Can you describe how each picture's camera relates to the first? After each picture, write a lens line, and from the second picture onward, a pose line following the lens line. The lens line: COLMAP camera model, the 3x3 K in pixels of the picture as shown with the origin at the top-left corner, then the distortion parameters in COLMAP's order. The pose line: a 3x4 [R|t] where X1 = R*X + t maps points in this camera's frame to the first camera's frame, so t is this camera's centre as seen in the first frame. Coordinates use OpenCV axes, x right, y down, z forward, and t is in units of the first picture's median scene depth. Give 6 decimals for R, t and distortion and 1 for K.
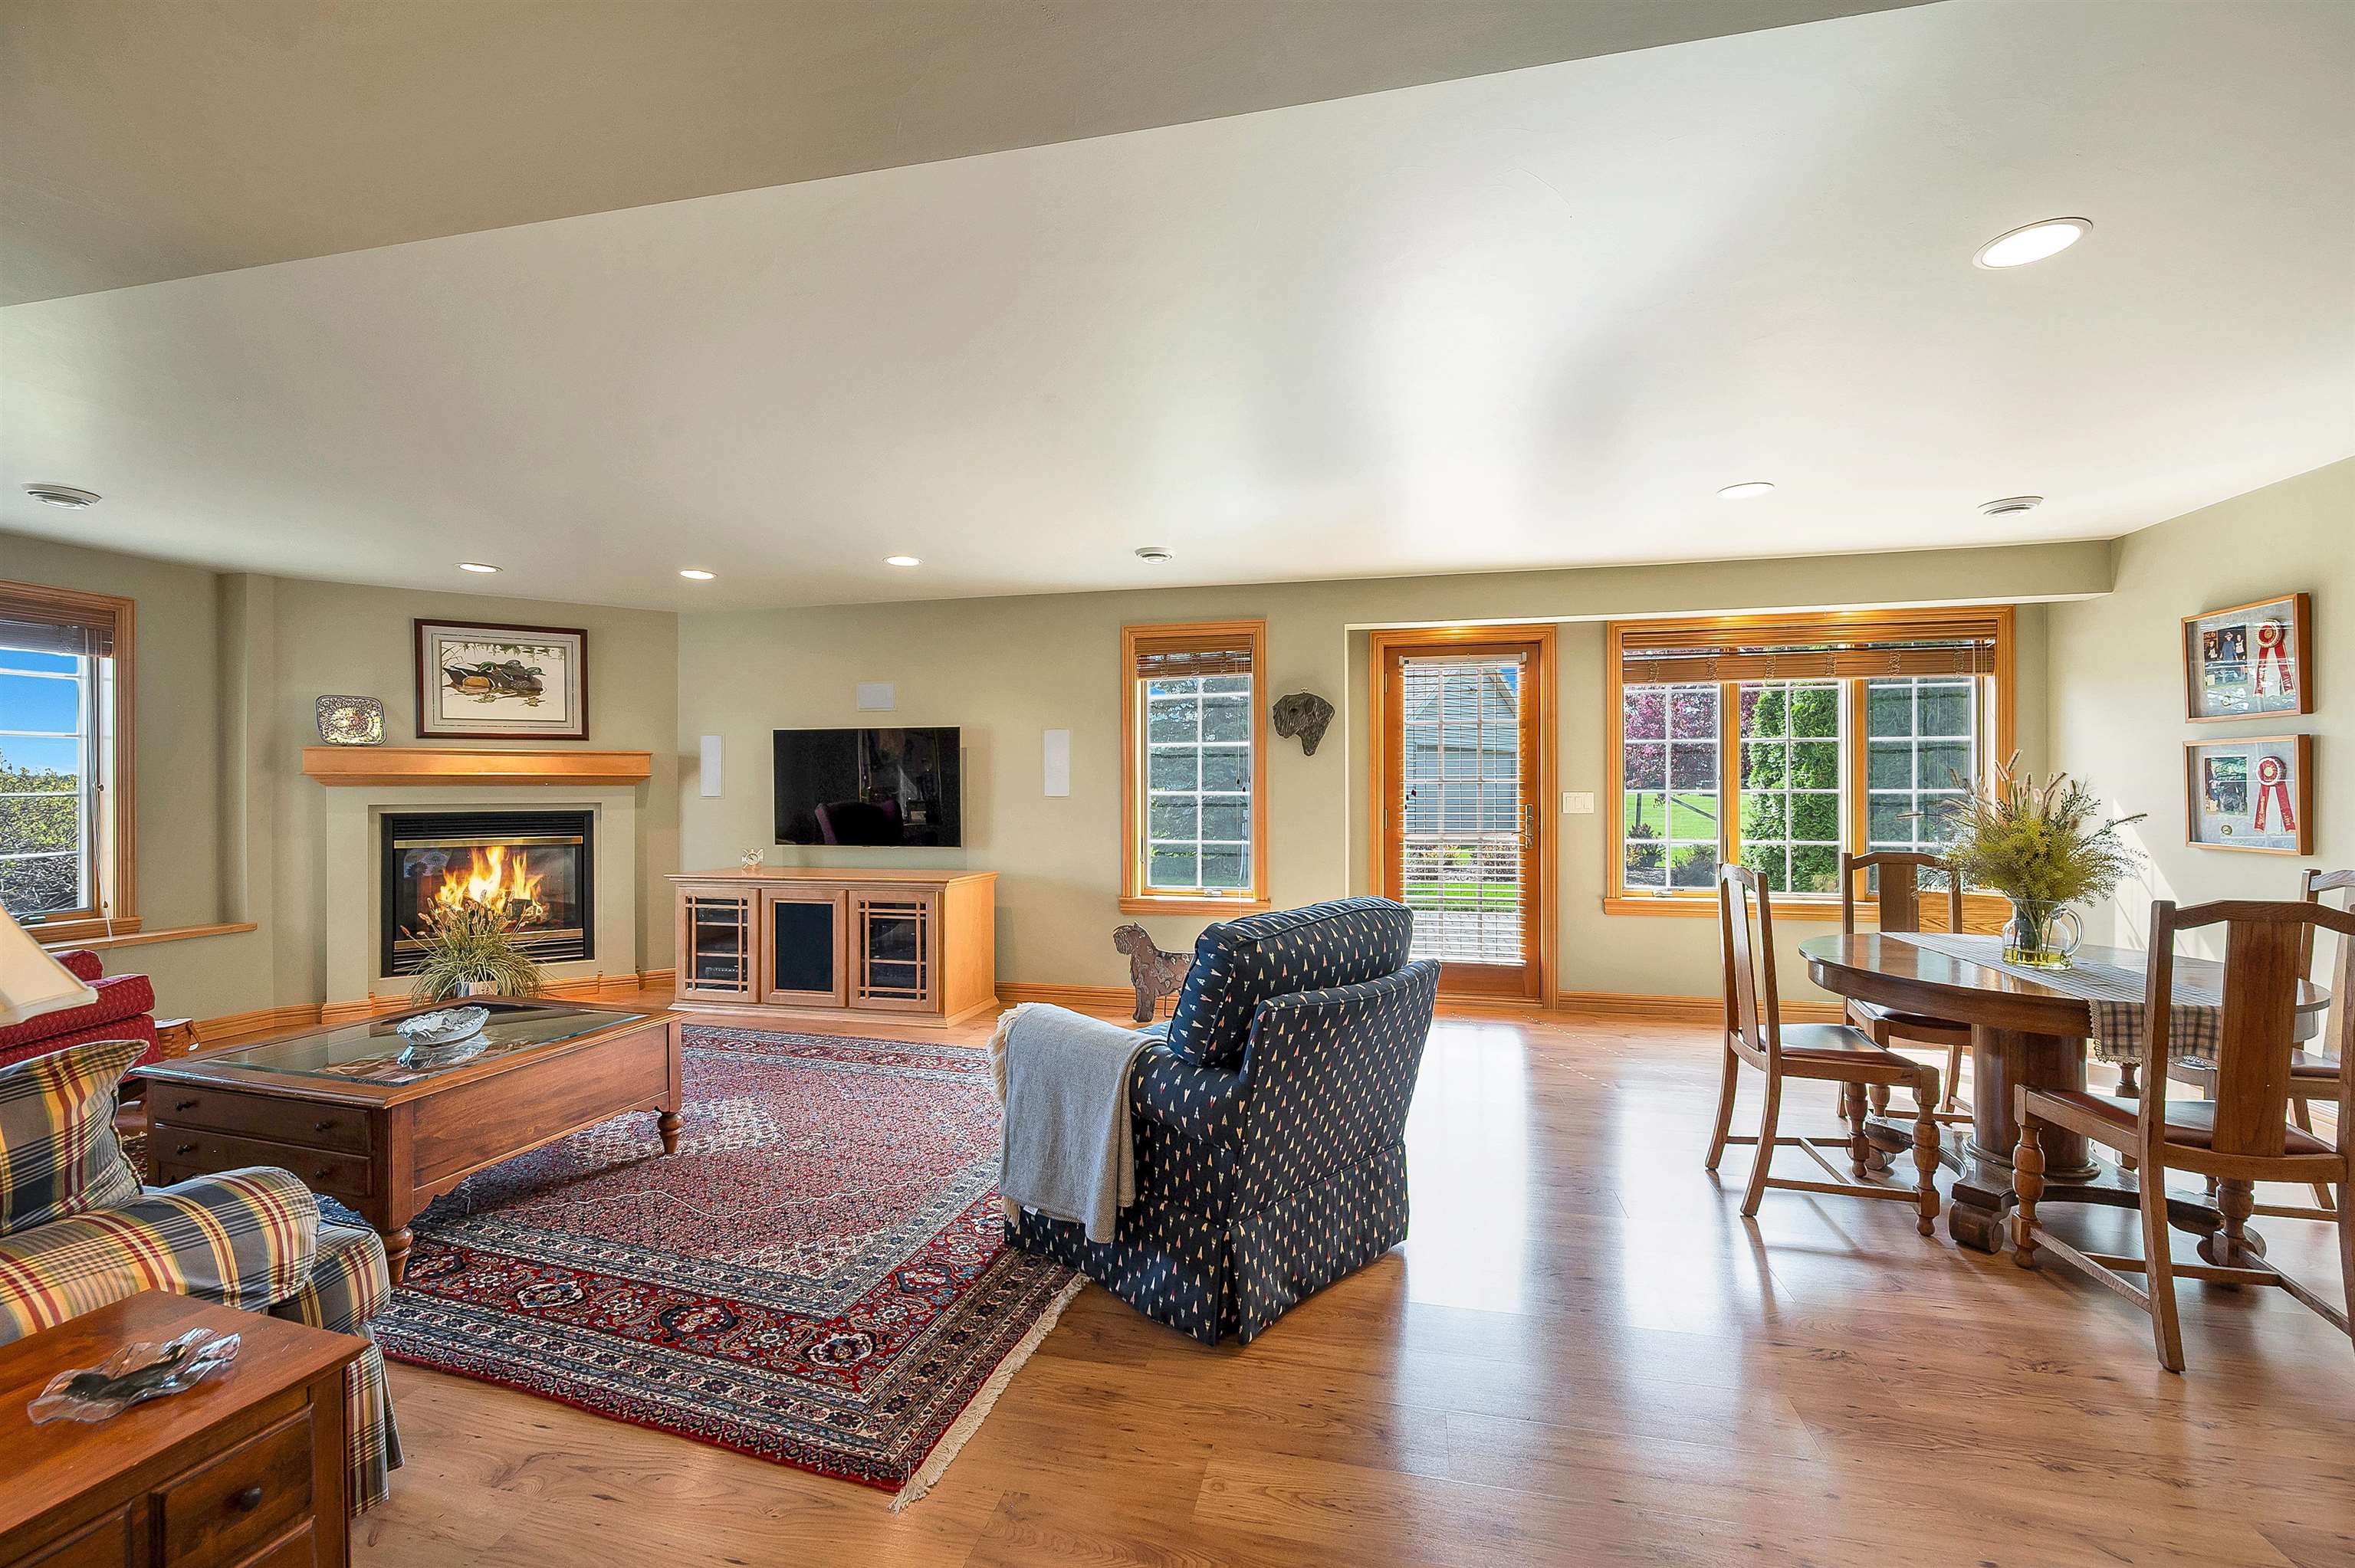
lens RADIAL K [[957.0, 0, 1189.8], [0, 957.0, 789.3], [0, 0, 1]] dist [-0.002984, 0.000198]
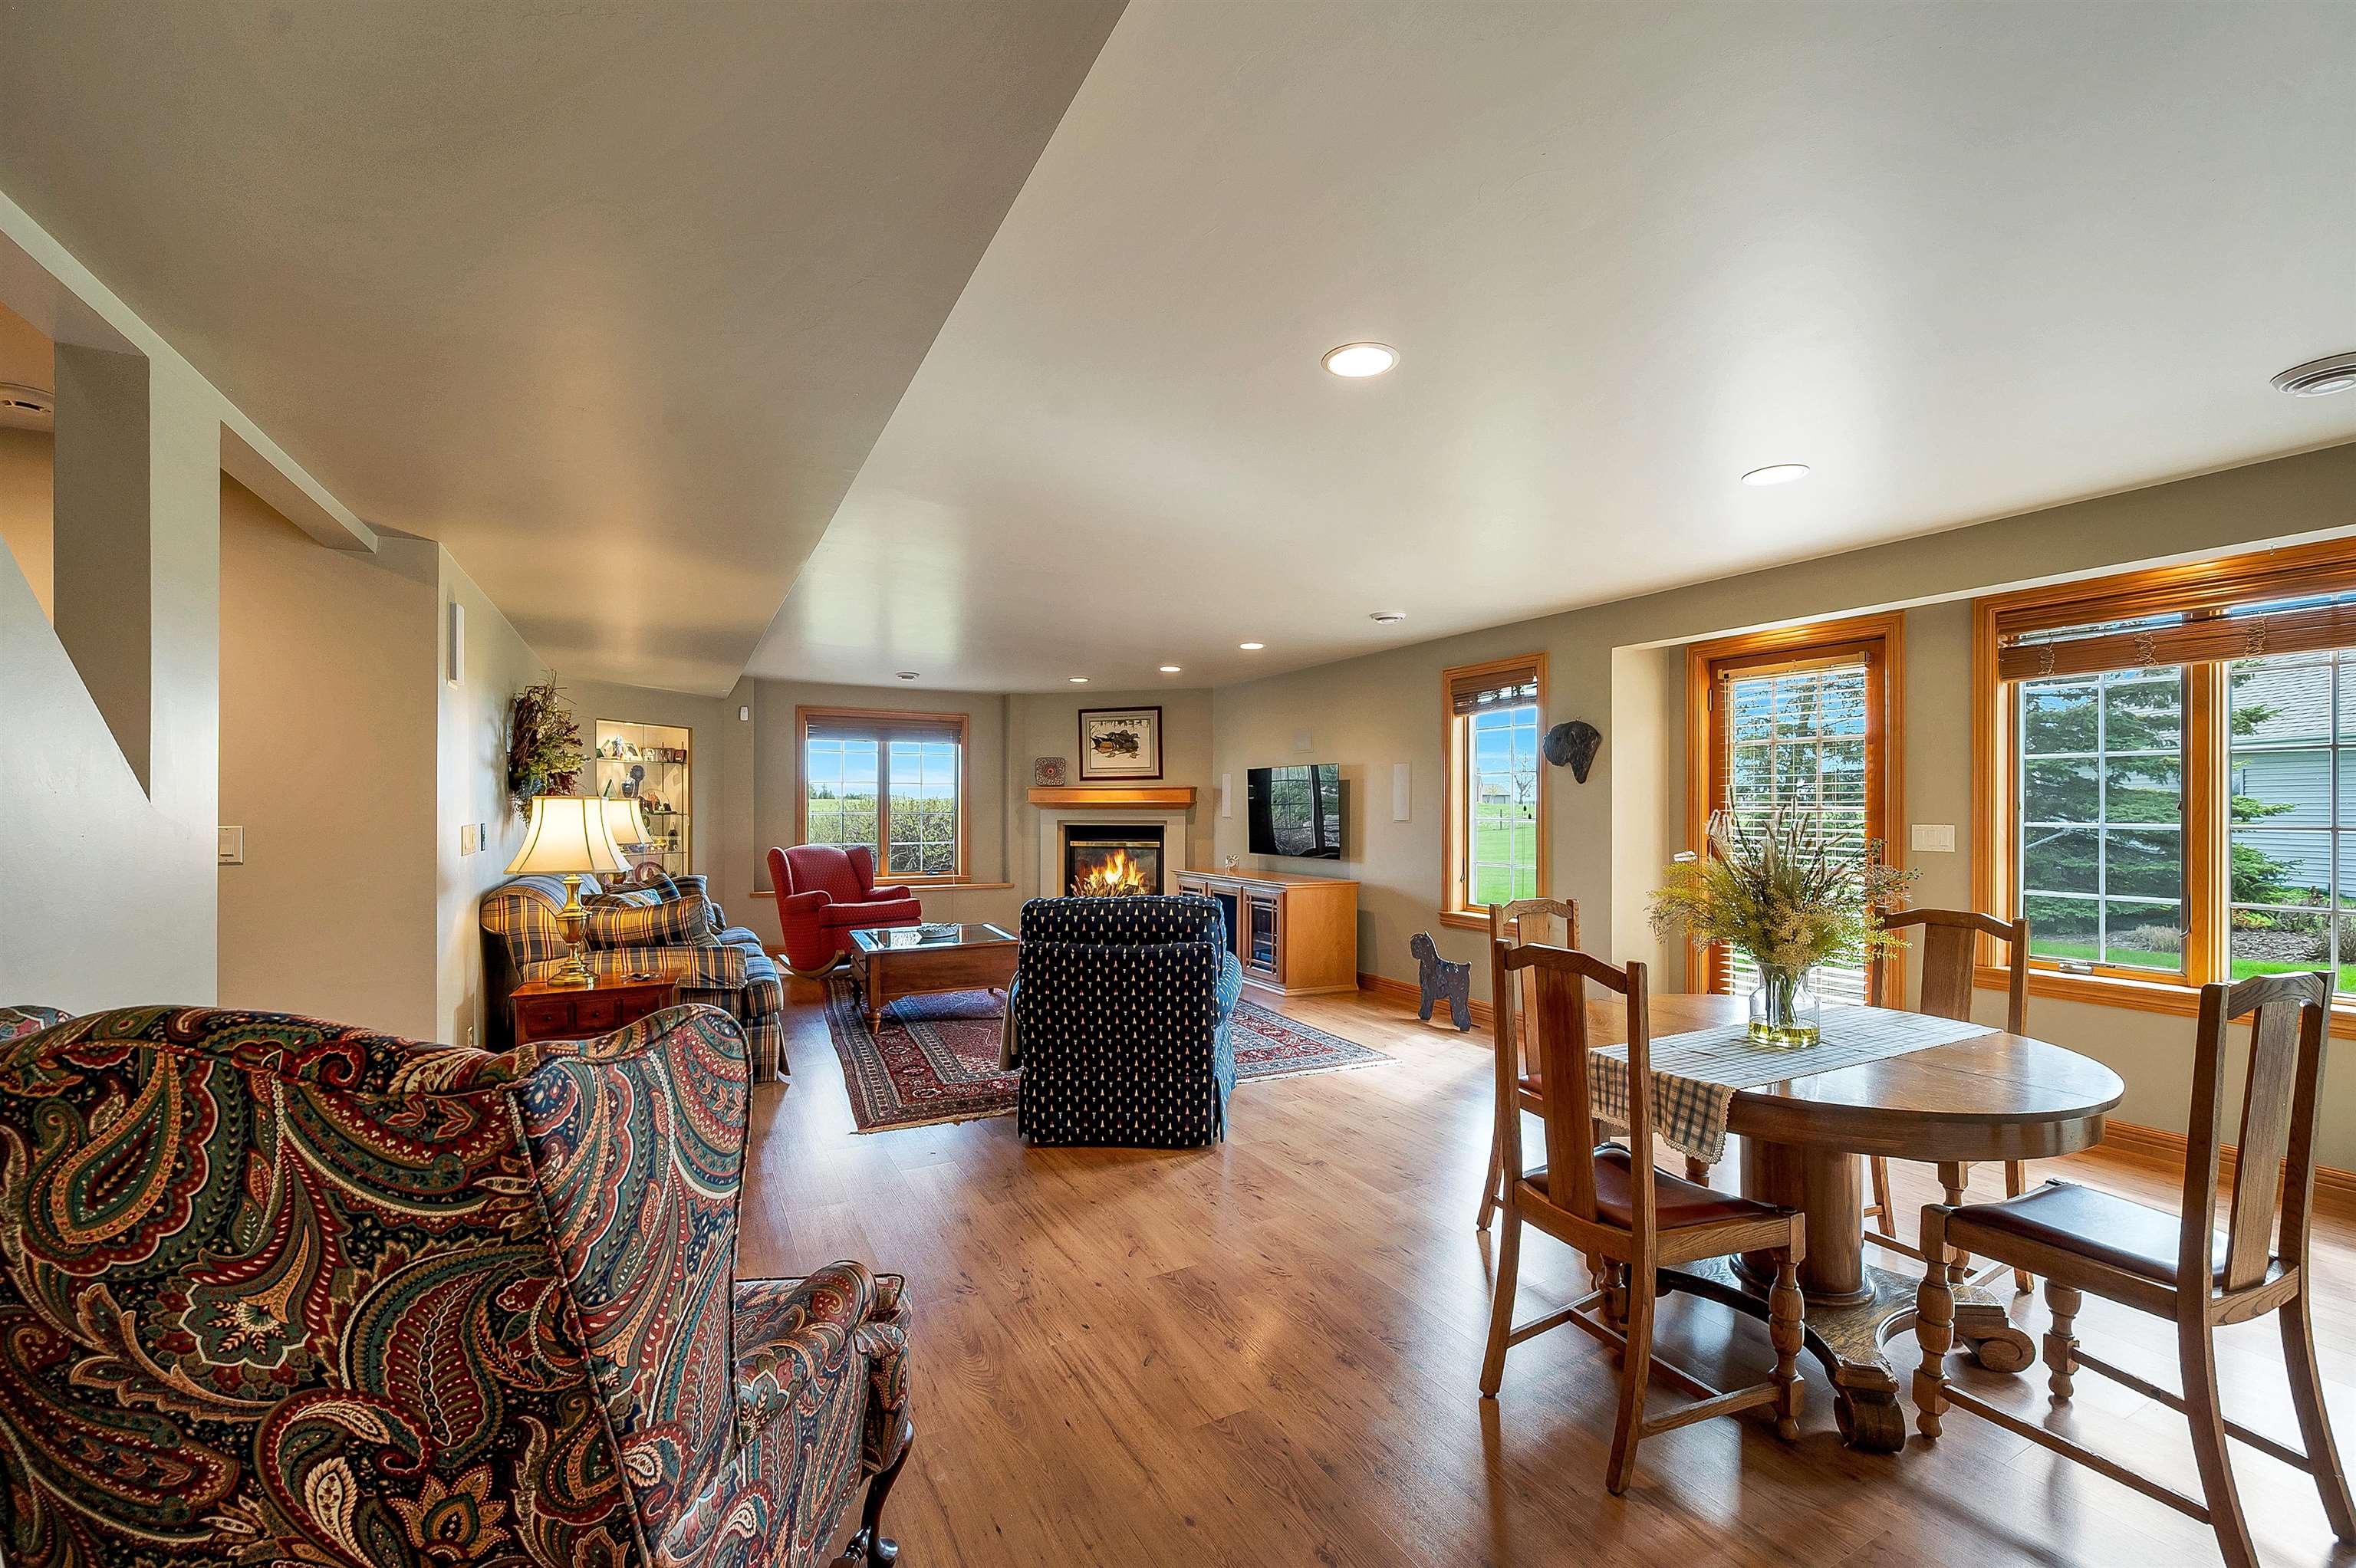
lens RADIAL K [[962.7, 0, 1175.8], [0, 962.7, 804.9], [0, 0, 1]] dist [-0.000423, 0.000065]
pose [[0.652536, 0.001900, -0.757755, 0.579461], [-0.004996, 0.999986, -0.001794, -0.008773], [0.757741, 0.004957, 0.652536, 0.025315]]
